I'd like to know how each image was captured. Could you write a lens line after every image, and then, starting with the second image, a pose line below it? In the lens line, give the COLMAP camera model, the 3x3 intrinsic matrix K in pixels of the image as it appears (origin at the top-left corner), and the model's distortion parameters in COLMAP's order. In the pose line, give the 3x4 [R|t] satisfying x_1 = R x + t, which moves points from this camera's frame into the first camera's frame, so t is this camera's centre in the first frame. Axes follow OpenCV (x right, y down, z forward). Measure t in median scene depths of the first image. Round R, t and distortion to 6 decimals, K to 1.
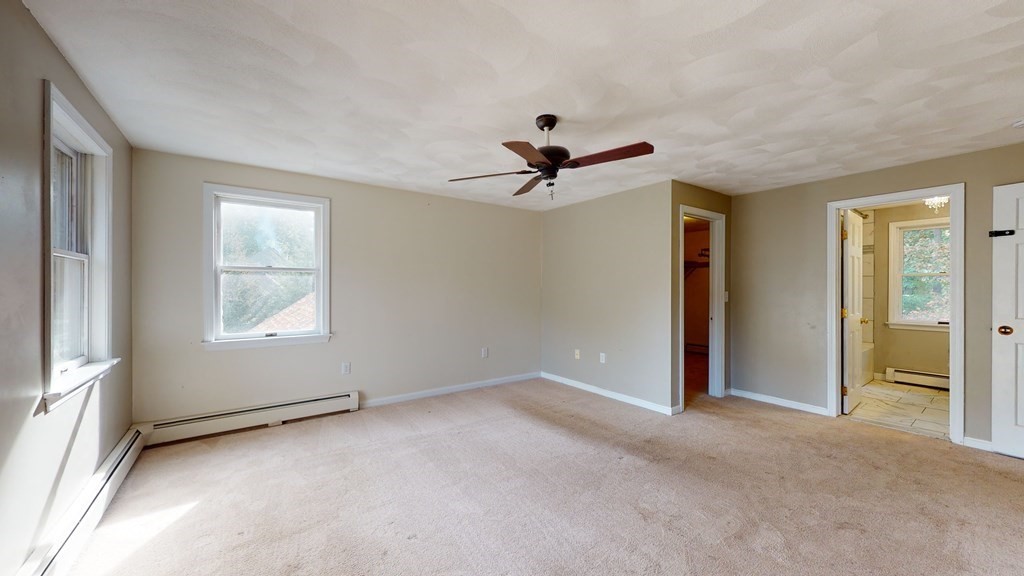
lens RADIAL K [[376.4, 0, 511.8], [0, 376.4, 289.7], [0, 0, 1]] dist [0.001085, 0.000132]
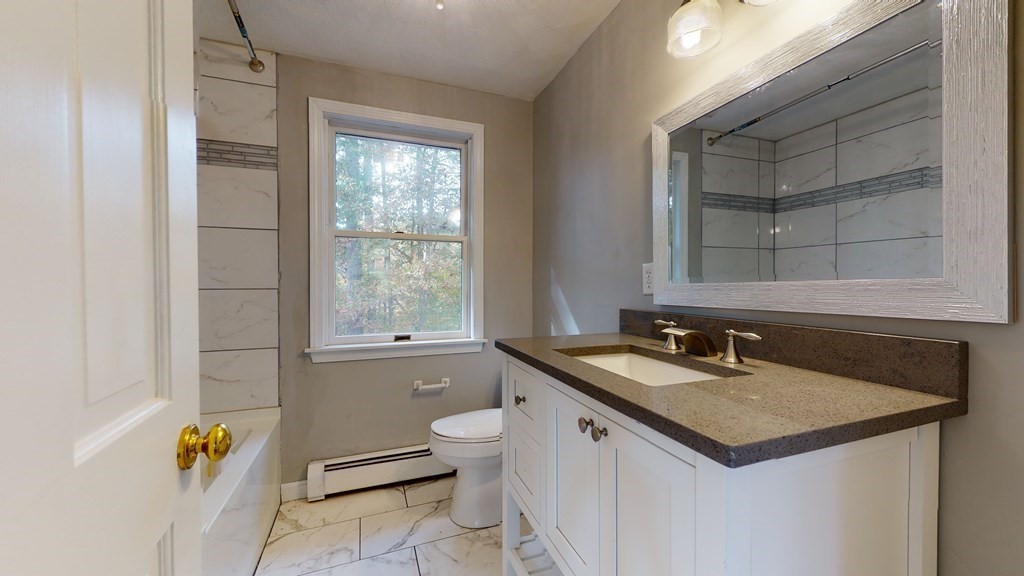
lens RADIAL K [[376.4, 0, 511.8], [0, 376.4, 289.7], [0, 0, 1]] dist [0.001085, 0.000132]
pose [[0.269799, -0.019938, 0.962710, 0.672335], [0.000896, 0.999790, 0.020455, 0.015980], [-0.962916, -0.004656, 0.269760, 0.685299]]
